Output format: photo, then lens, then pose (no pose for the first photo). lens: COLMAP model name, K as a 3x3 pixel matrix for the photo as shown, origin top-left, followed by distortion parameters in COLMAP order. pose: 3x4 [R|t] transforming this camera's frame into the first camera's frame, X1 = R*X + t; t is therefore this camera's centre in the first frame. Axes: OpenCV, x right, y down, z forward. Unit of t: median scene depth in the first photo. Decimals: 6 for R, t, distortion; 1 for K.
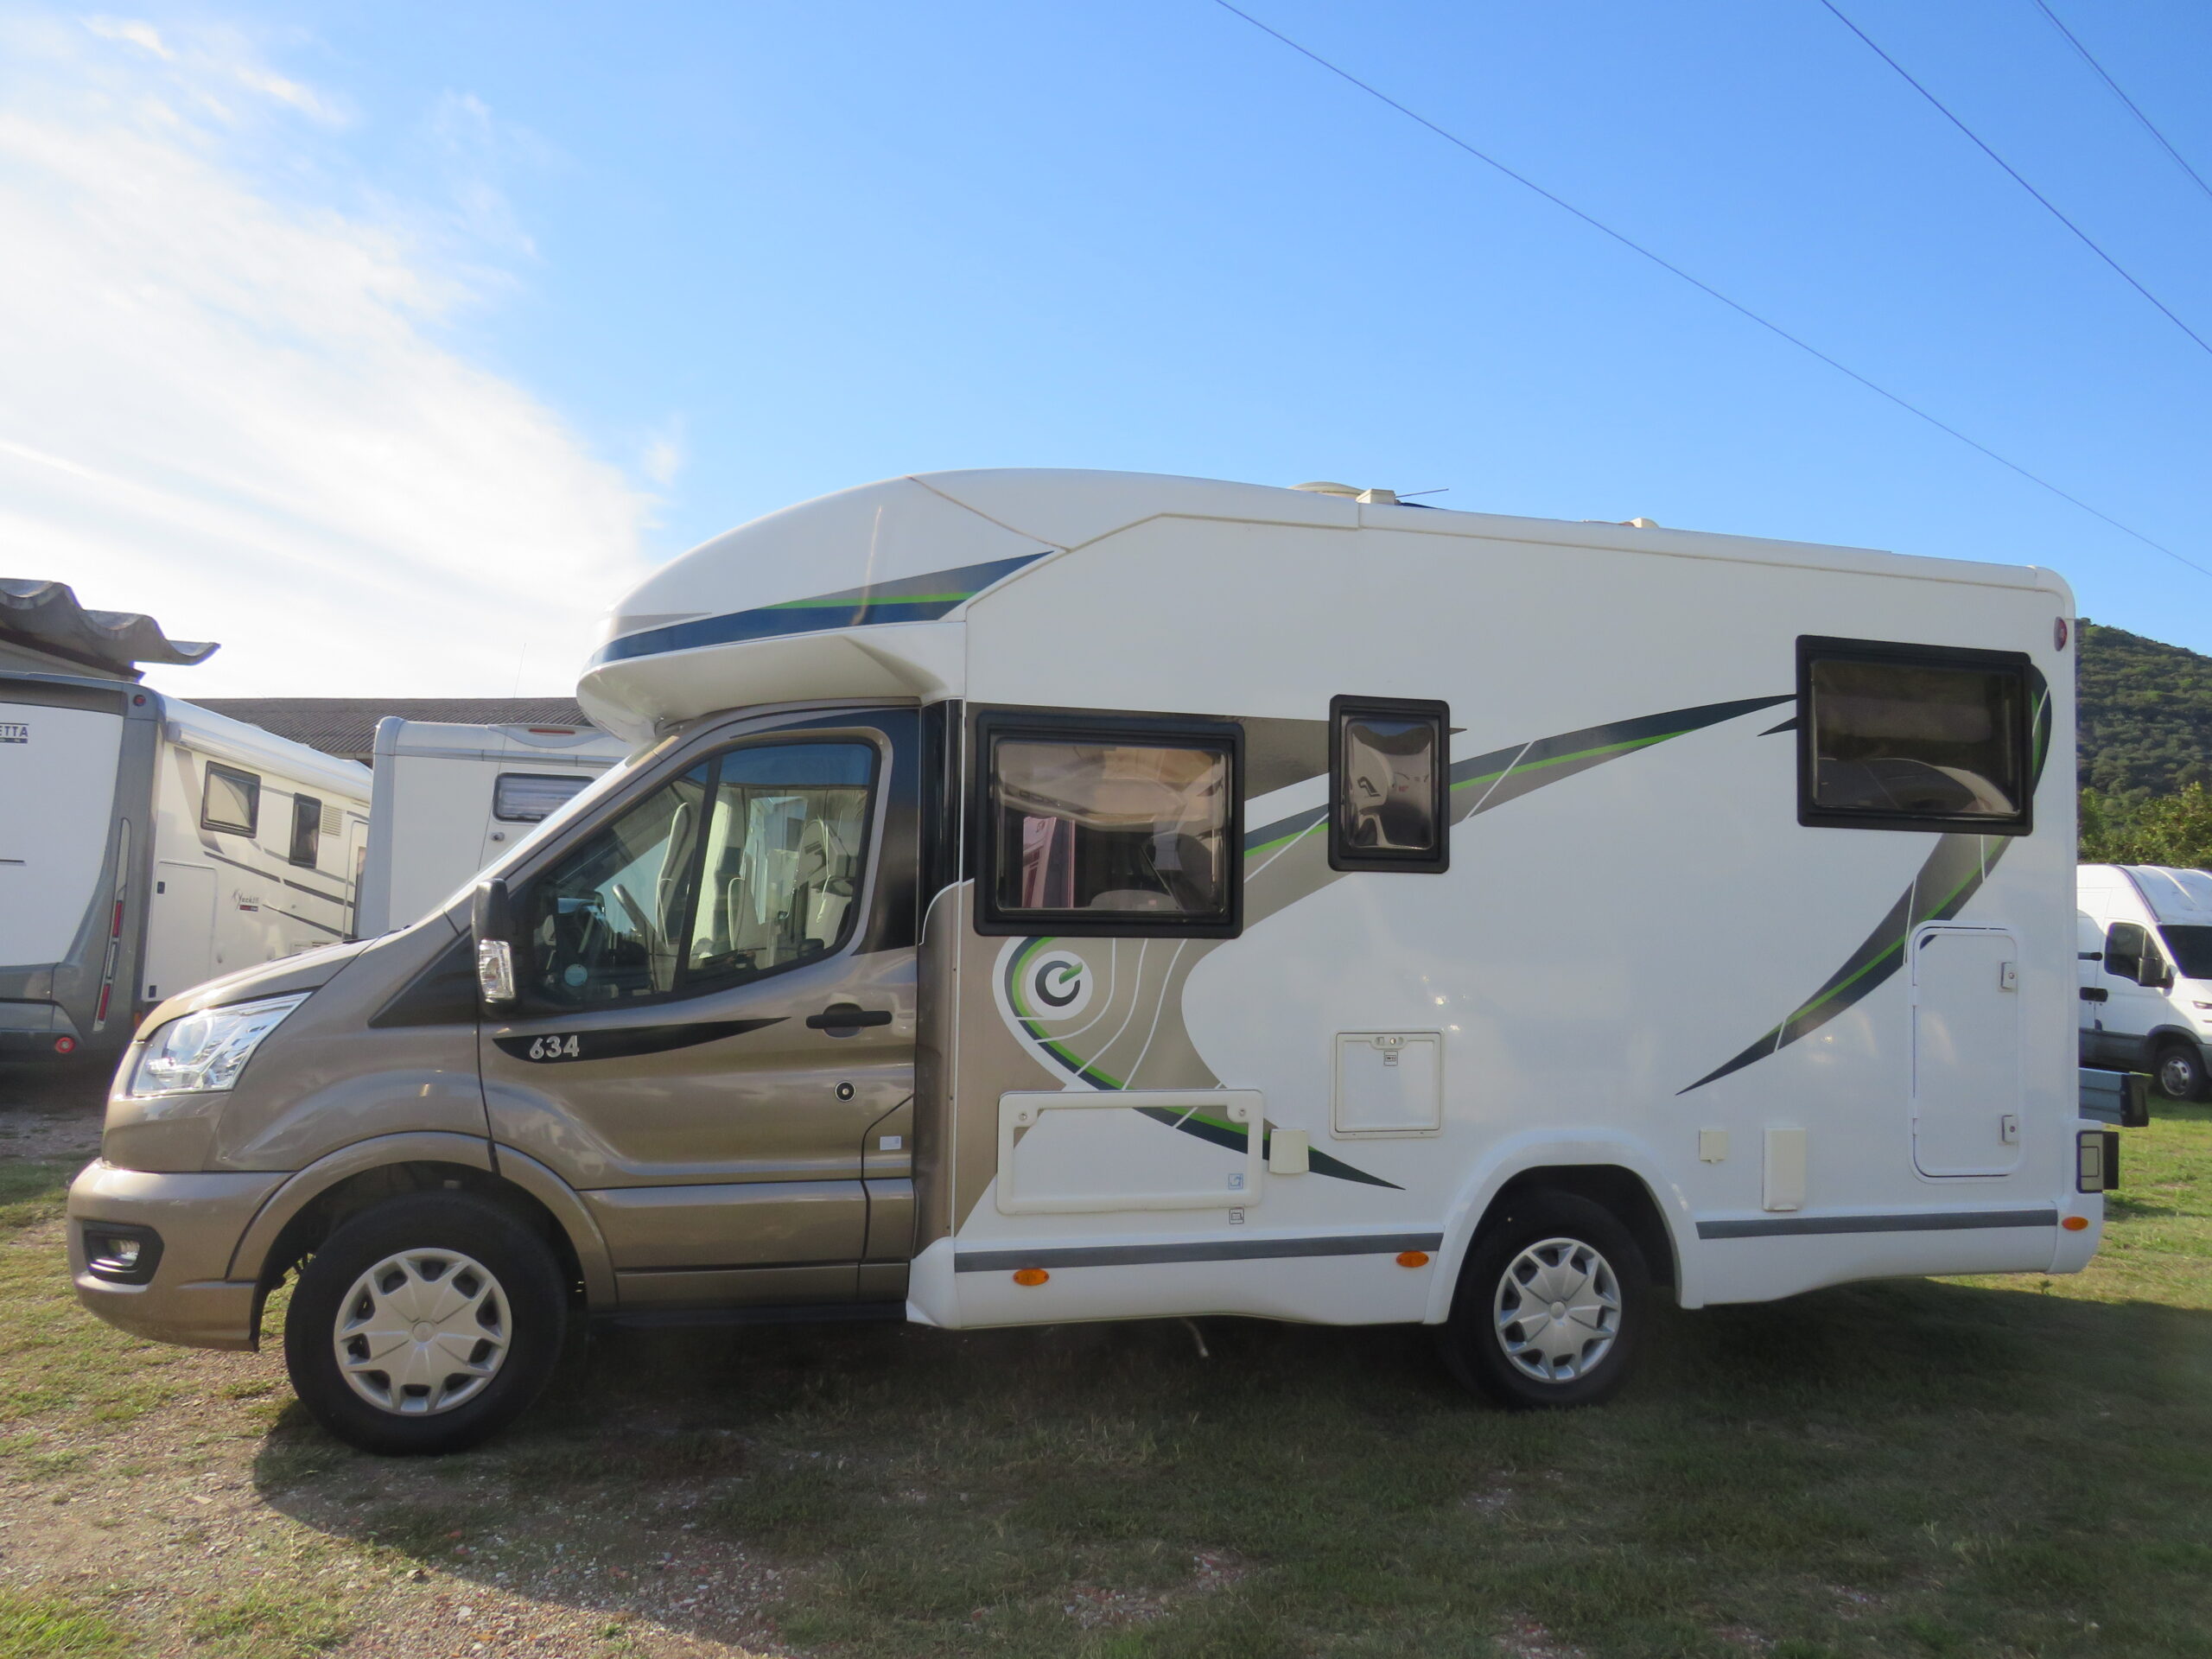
lens RADIAL K [[1572.0, 0, 1106.9], [0, 1572.0, 836.9], [0, 0, 1]] dist [0.008946, -0.084339]
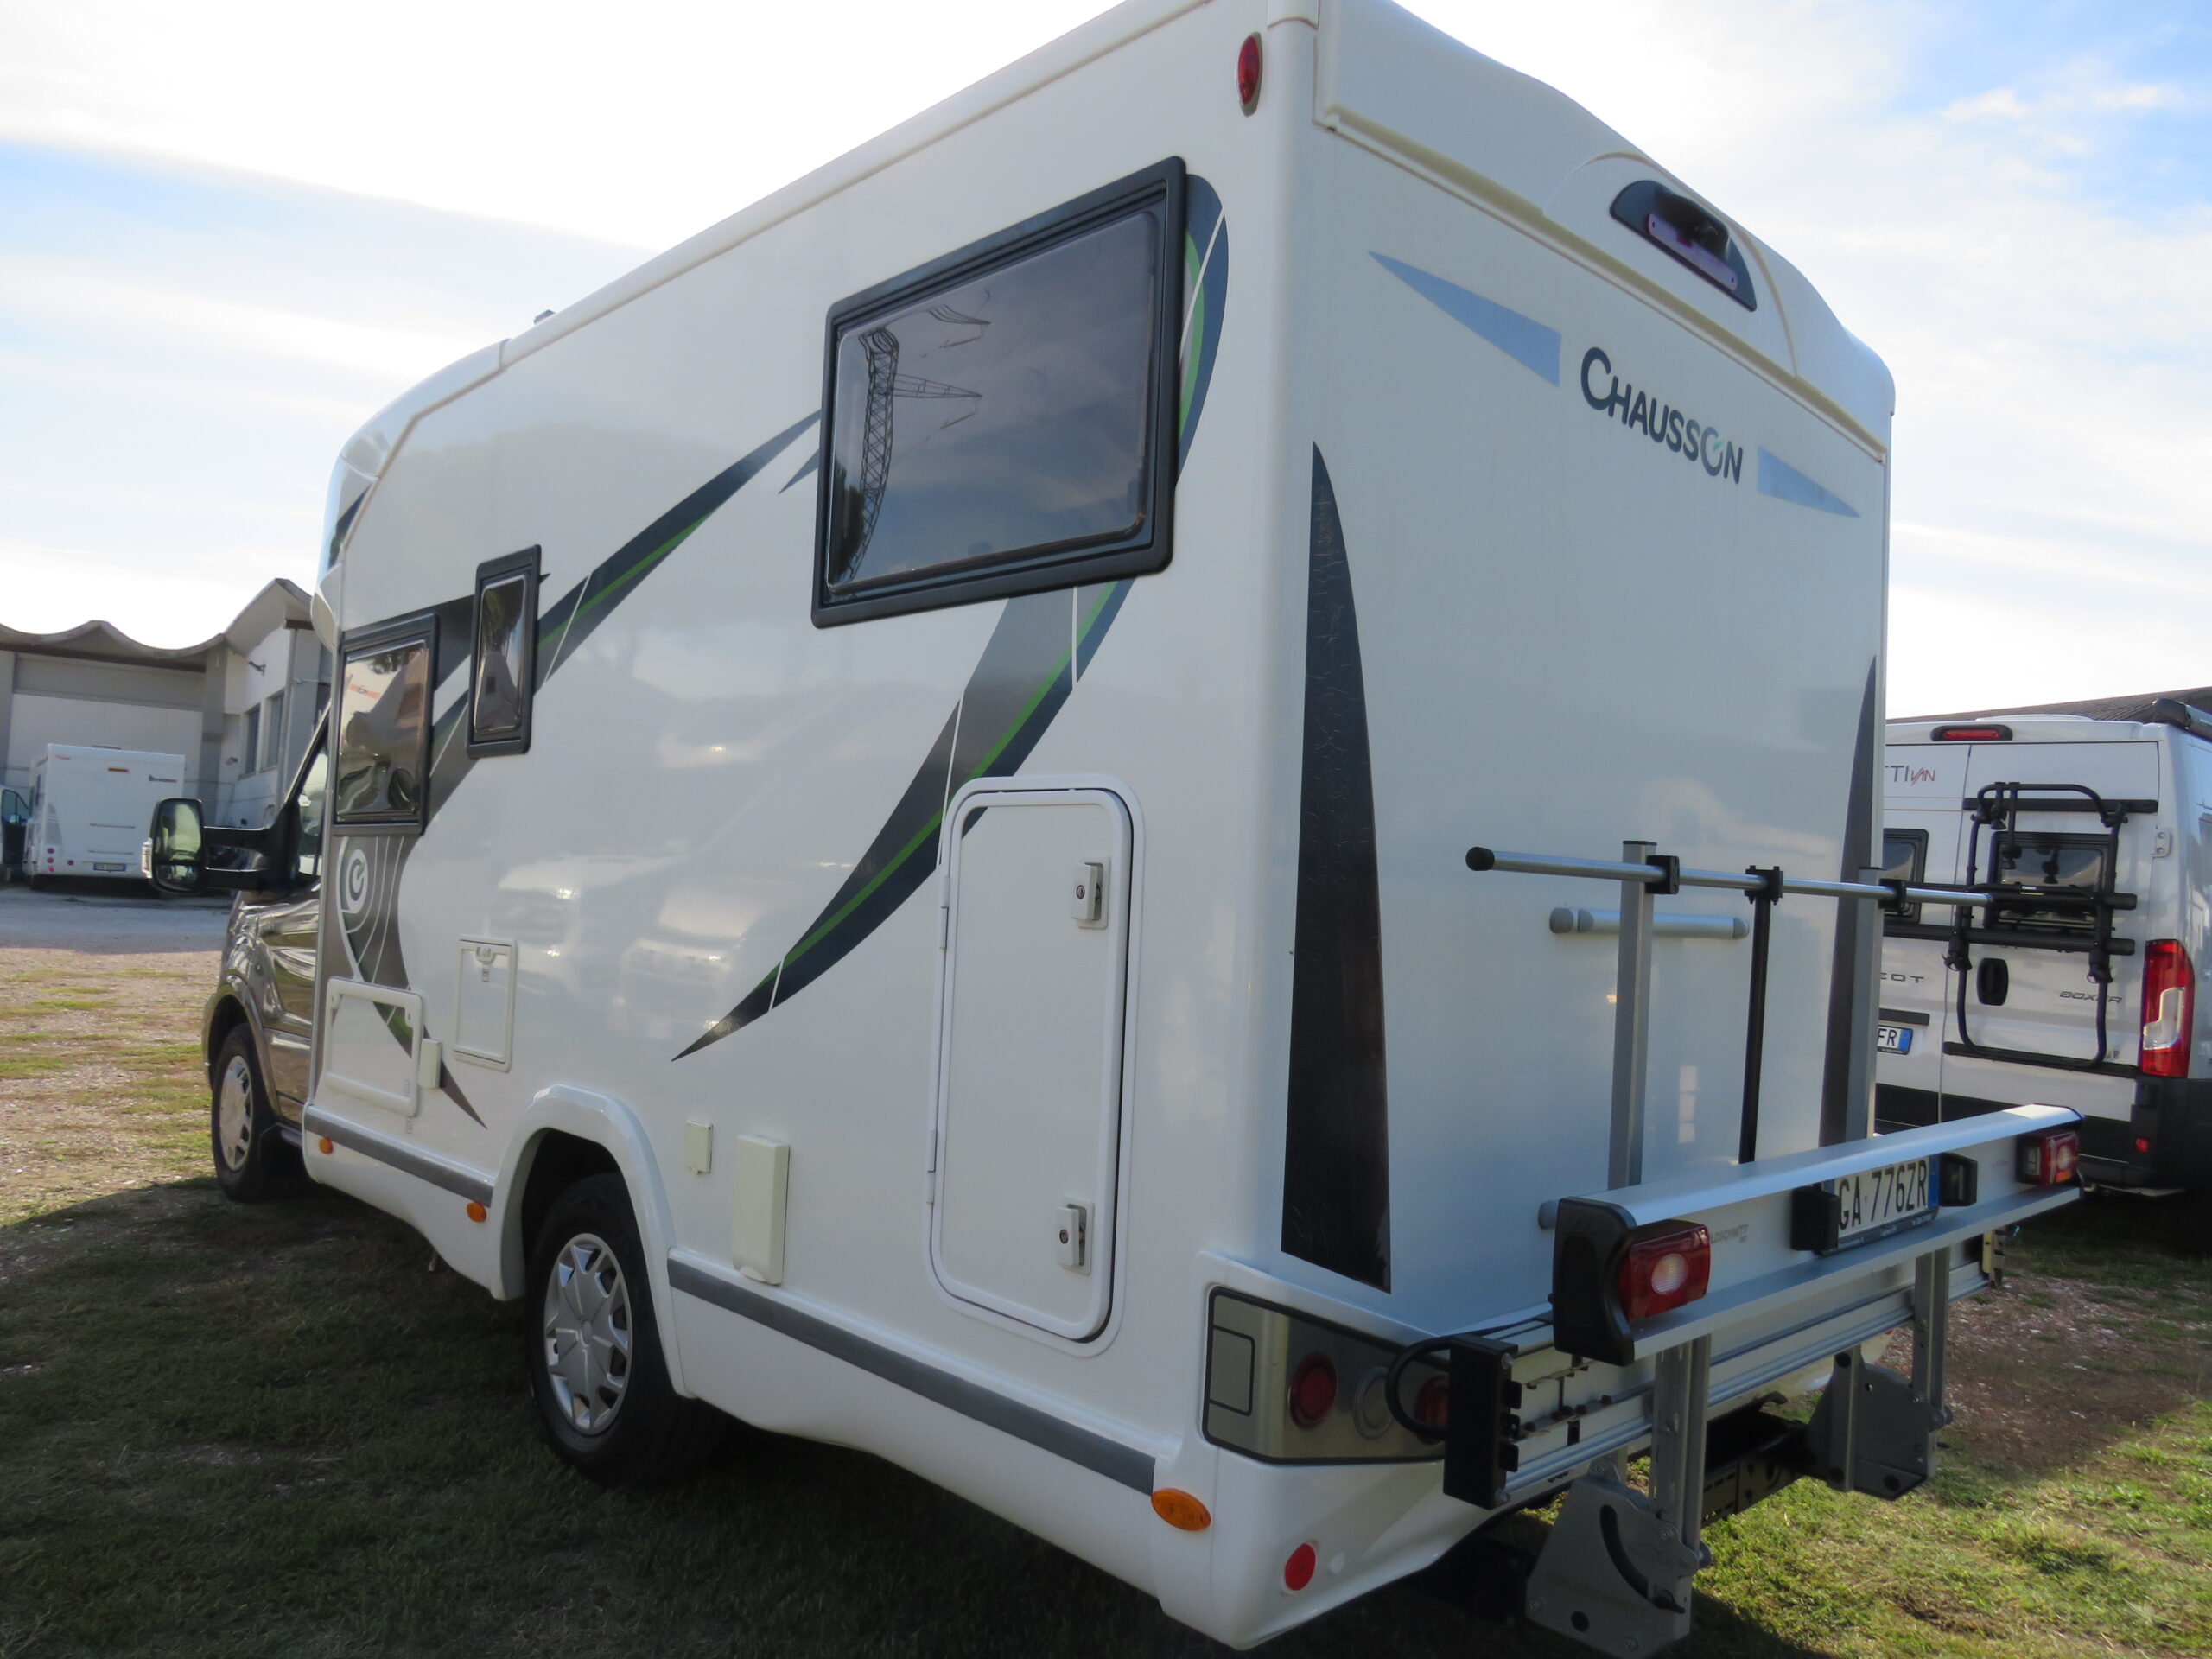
lens RADIAL K [[1561.6, 0, 1106.0], [0, 1561.6, 829.5], [0, 0, 1]] dist [-0.001114, 0.002089]
pose [[0.484949, -0.034482, -0.873862, 1.146650], [0.019271, 0.999401, -0.028741, 0.099040], [0.874330, -0.002903, 0.485323, 0.927703]]
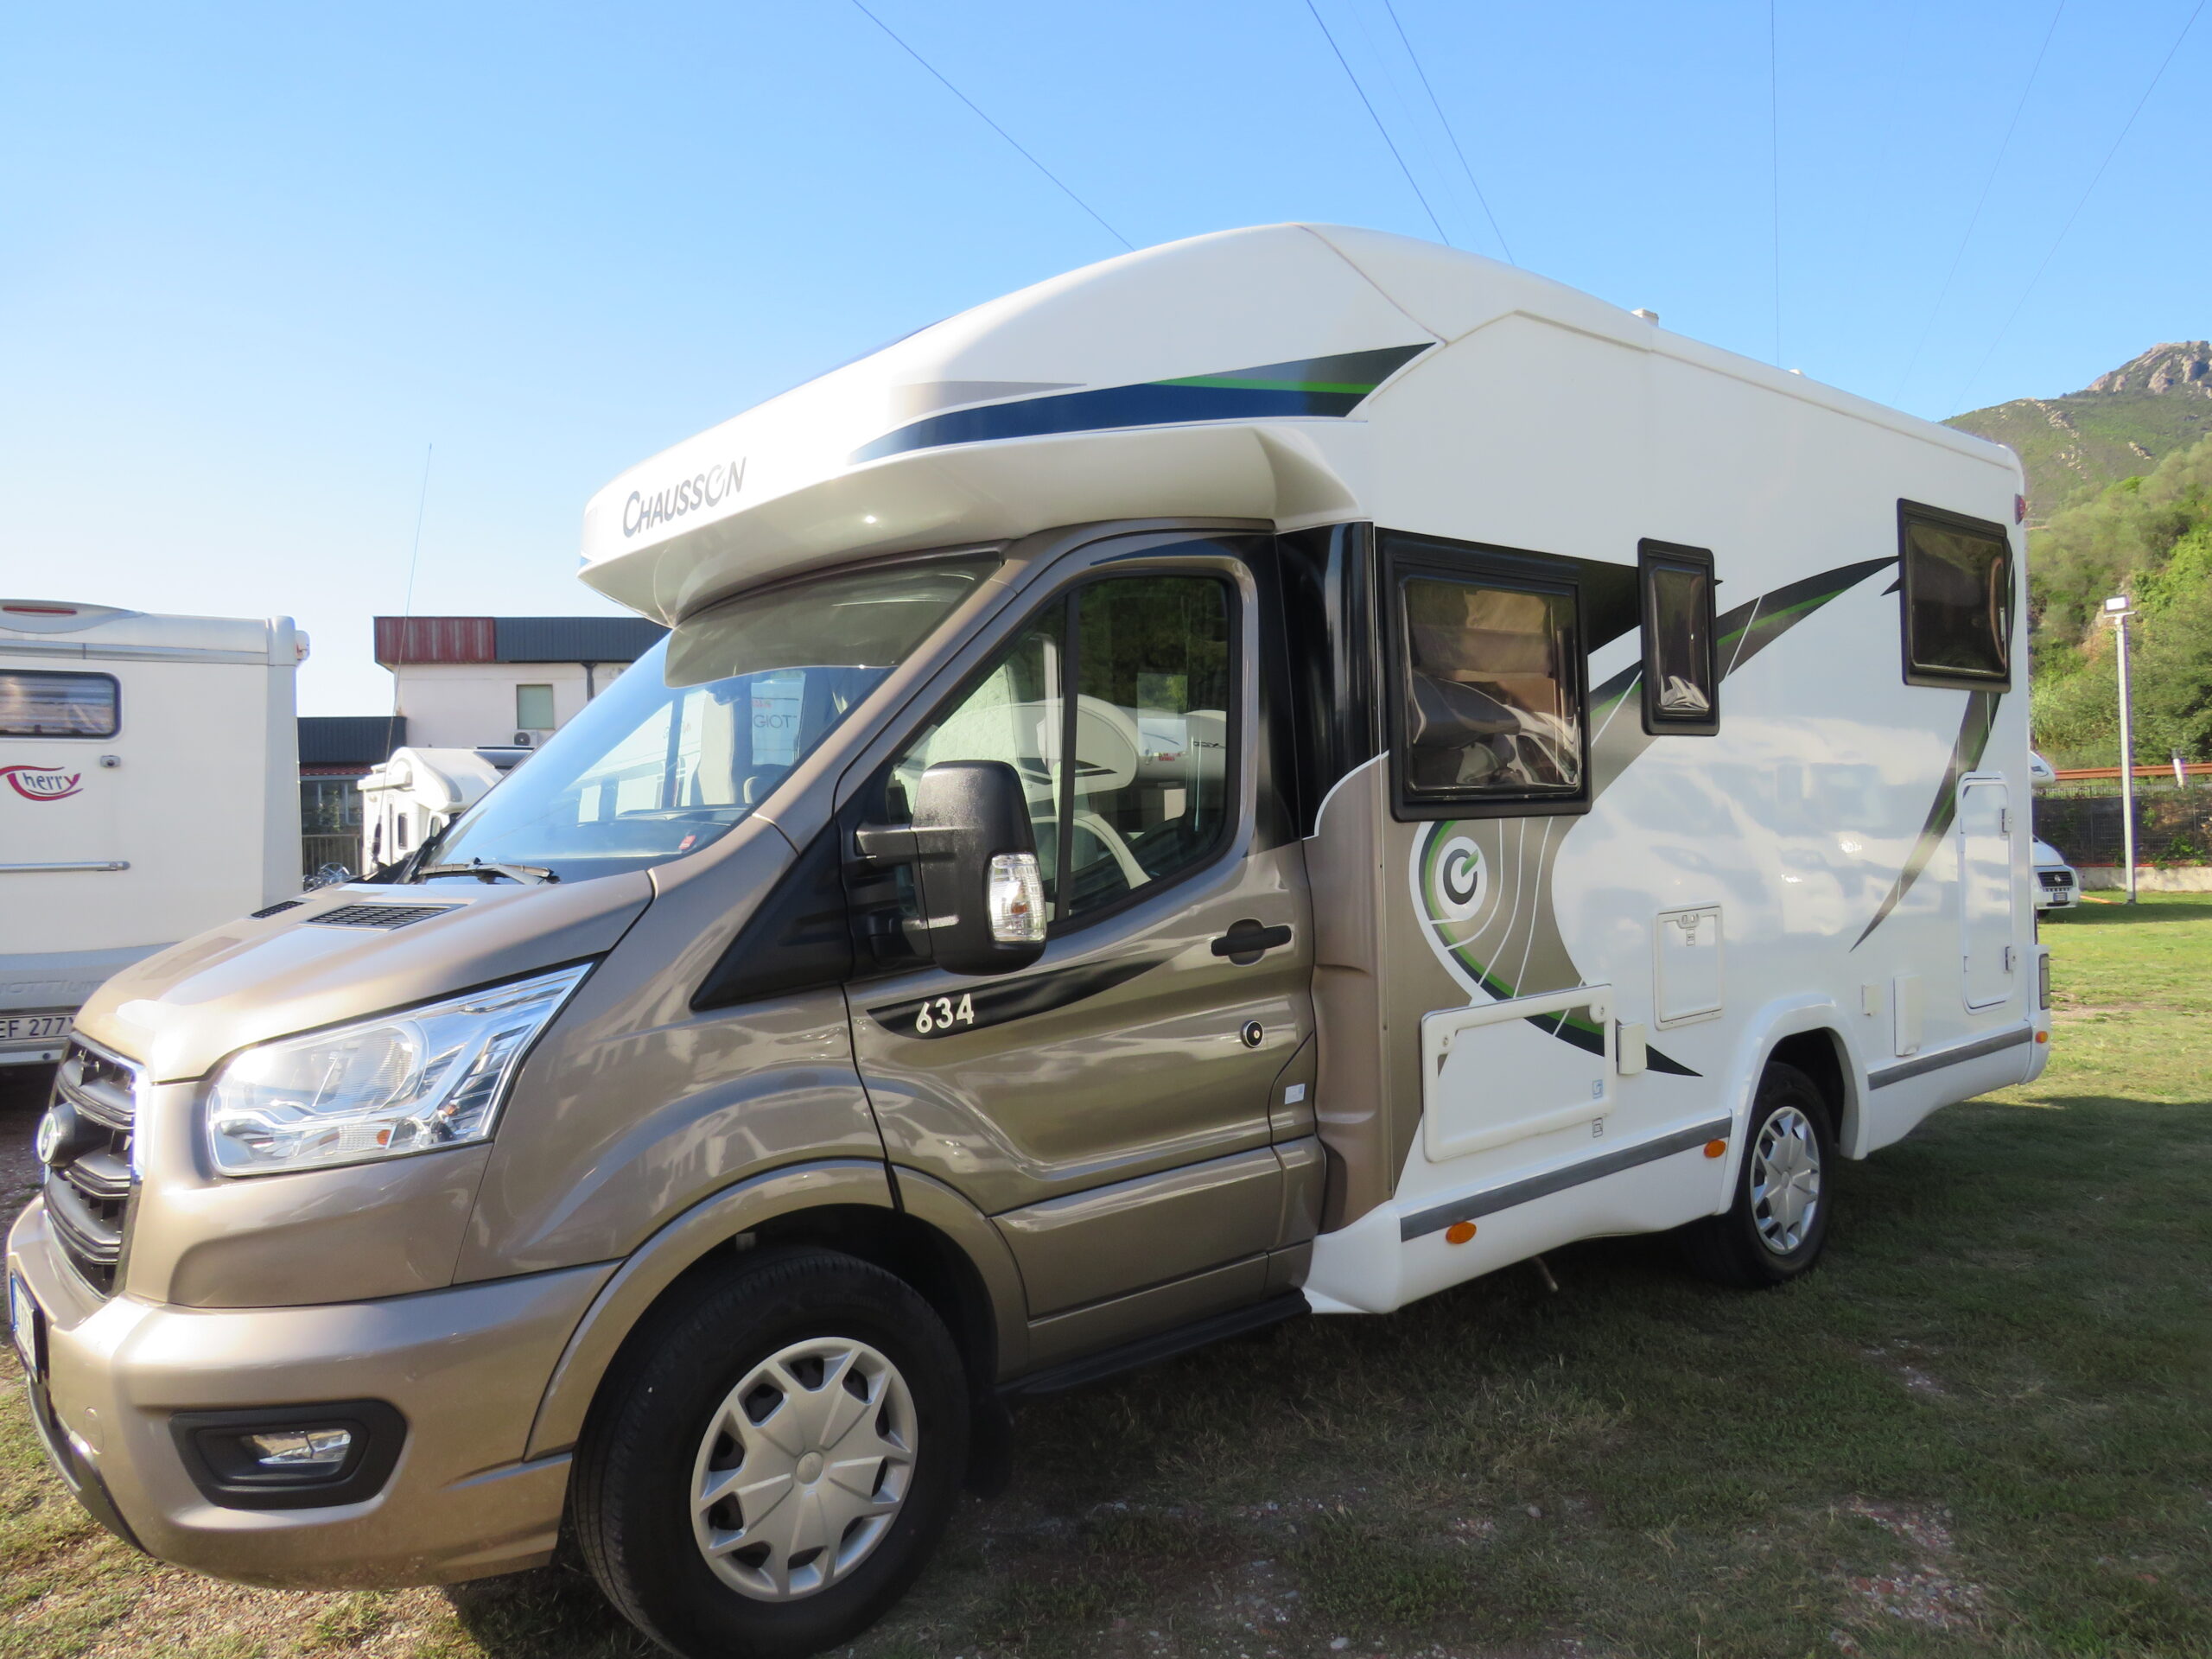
lens RADIAL K [[1551.0, 0, 1100.9], [0, 1551.0, 829.7], [0, 0, 1]] dist [-0.037999, -0.000986]
pose [[0.904974, -0.049956, 0.422524, -0.537635], [0.028247, 0.997946, 0.057490, 0.017277], [-0.424528, -0.040092, 0.904527, 0.350681]]
